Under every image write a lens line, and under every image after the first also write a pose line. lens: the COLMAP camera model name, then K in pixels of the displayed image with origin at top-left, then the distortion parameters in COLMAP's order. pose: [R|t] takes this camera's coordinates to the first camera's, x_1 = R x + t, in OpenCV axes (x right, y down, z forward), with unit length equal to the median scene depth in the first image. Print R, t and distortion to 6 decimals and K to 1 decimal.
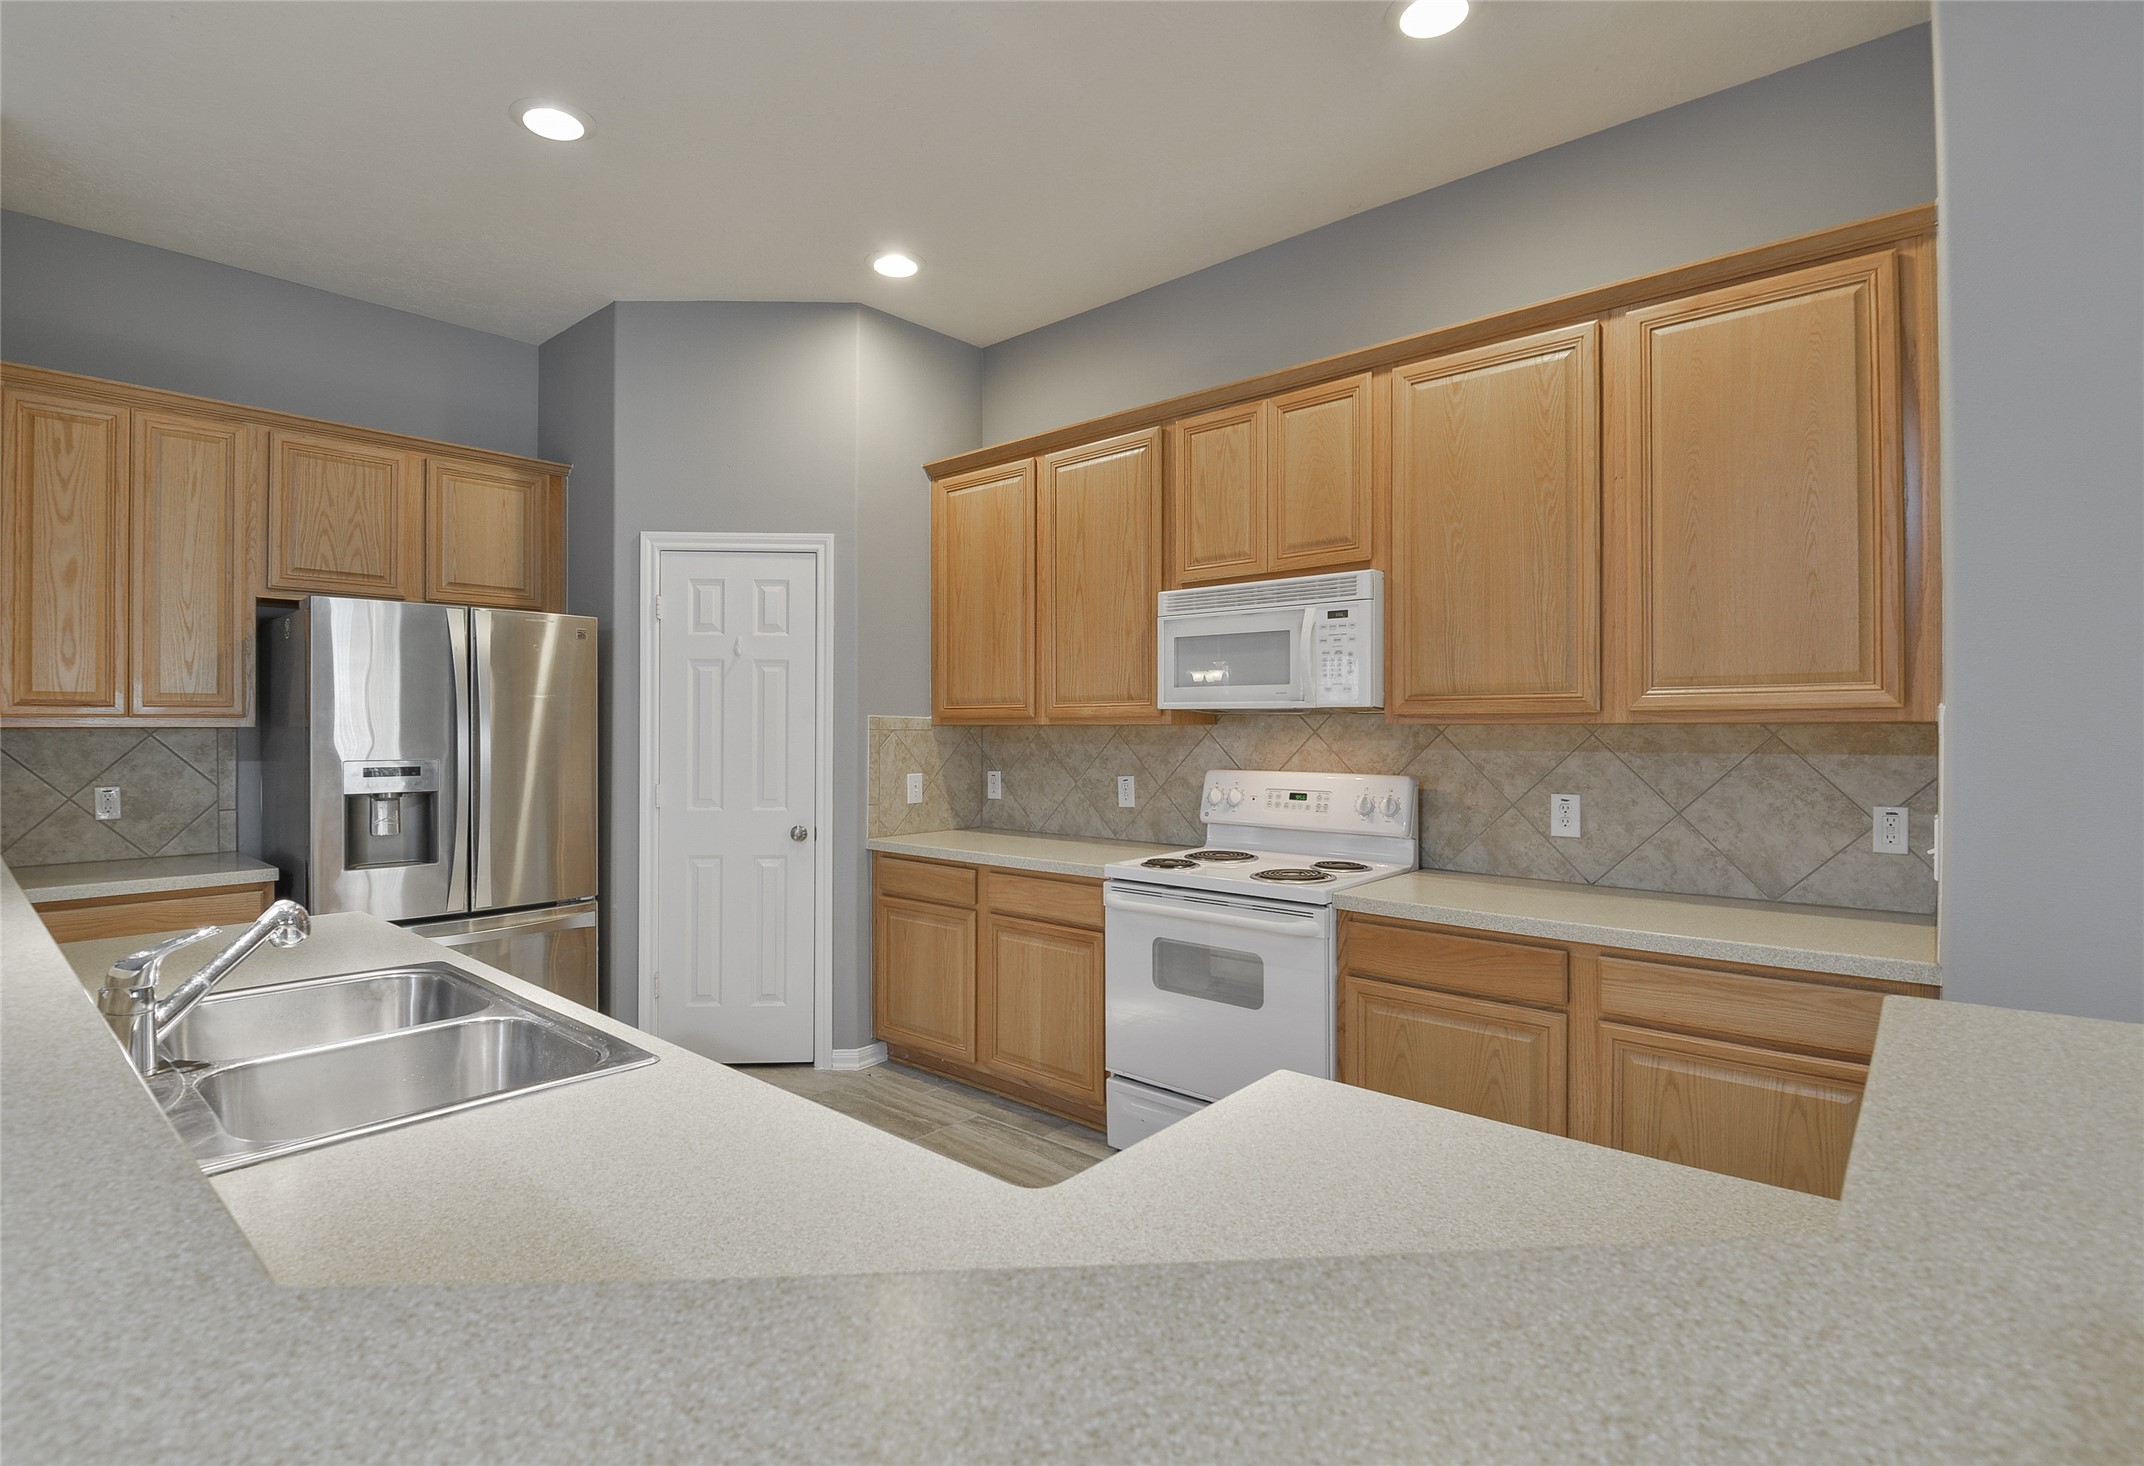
lens RADIAL K [[1029.3, 0, 1074.4], [0, 1029.3, 725.5], [0, 0, 1]] dist [-0.006014, -0.007164]
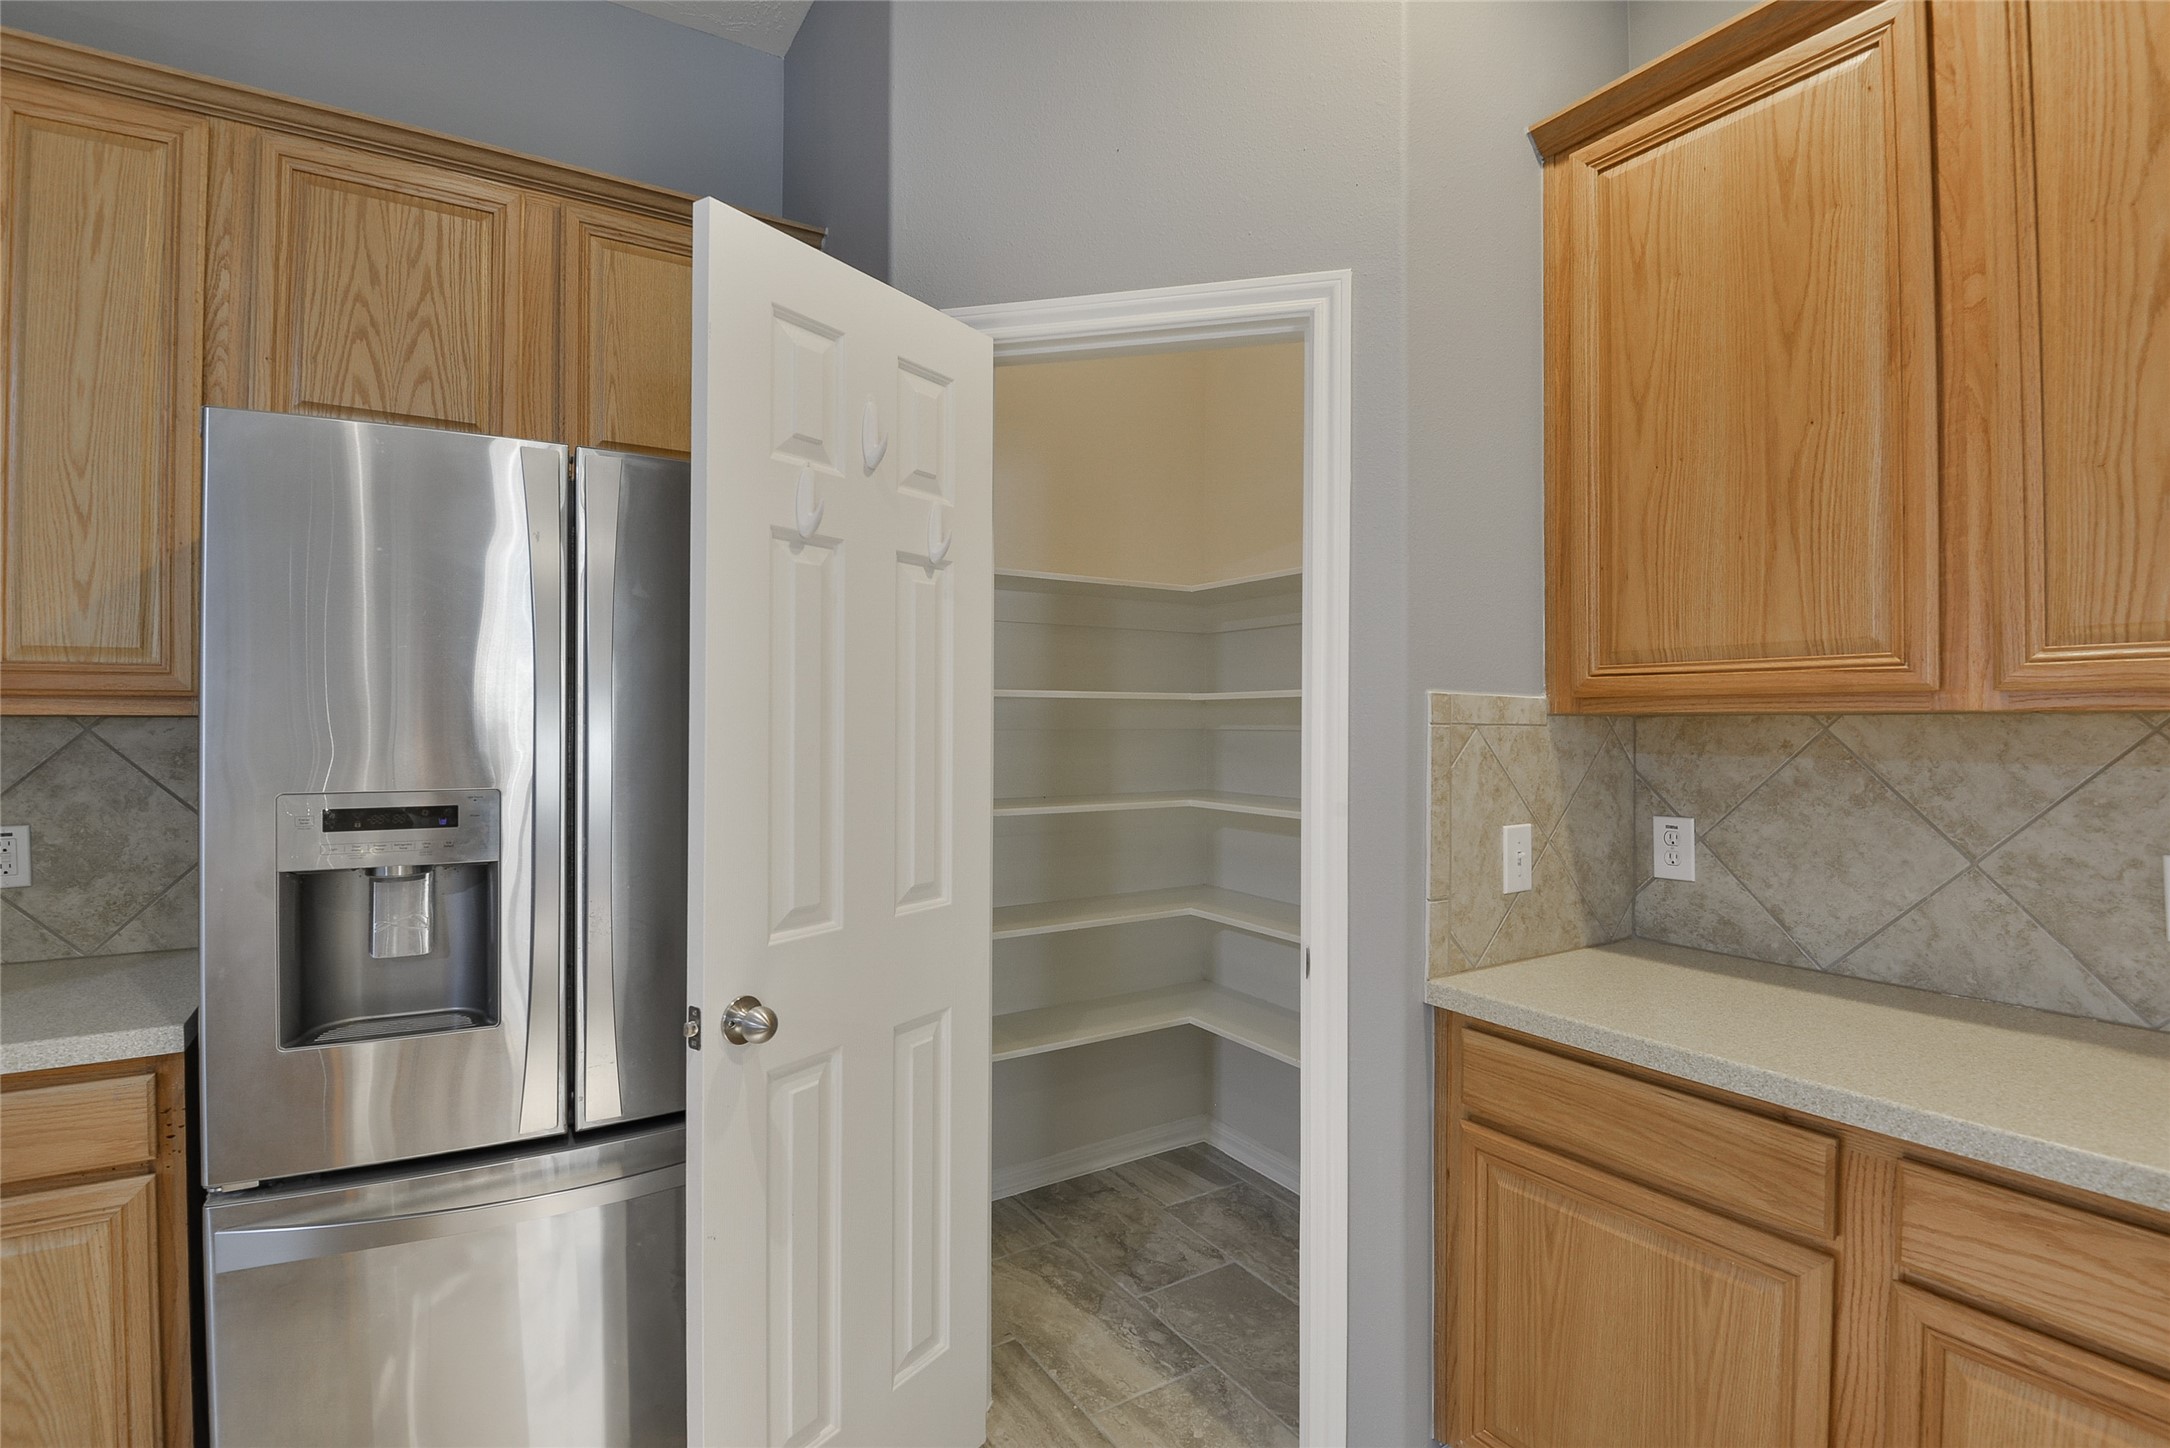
lens RADIAL K [[1006.8, 0, 1085.2], [0, 1006.8, 719.7], [0, 0, 1]] dist [-0.015411, -0.003223]
pose [[0.961070, 0.001409, -0.276301, -0.224435], [-0.001640, 0.999998, -0.000604, 0.002947], [0.276300, 0.001034, 0.961071, 0.565705]]
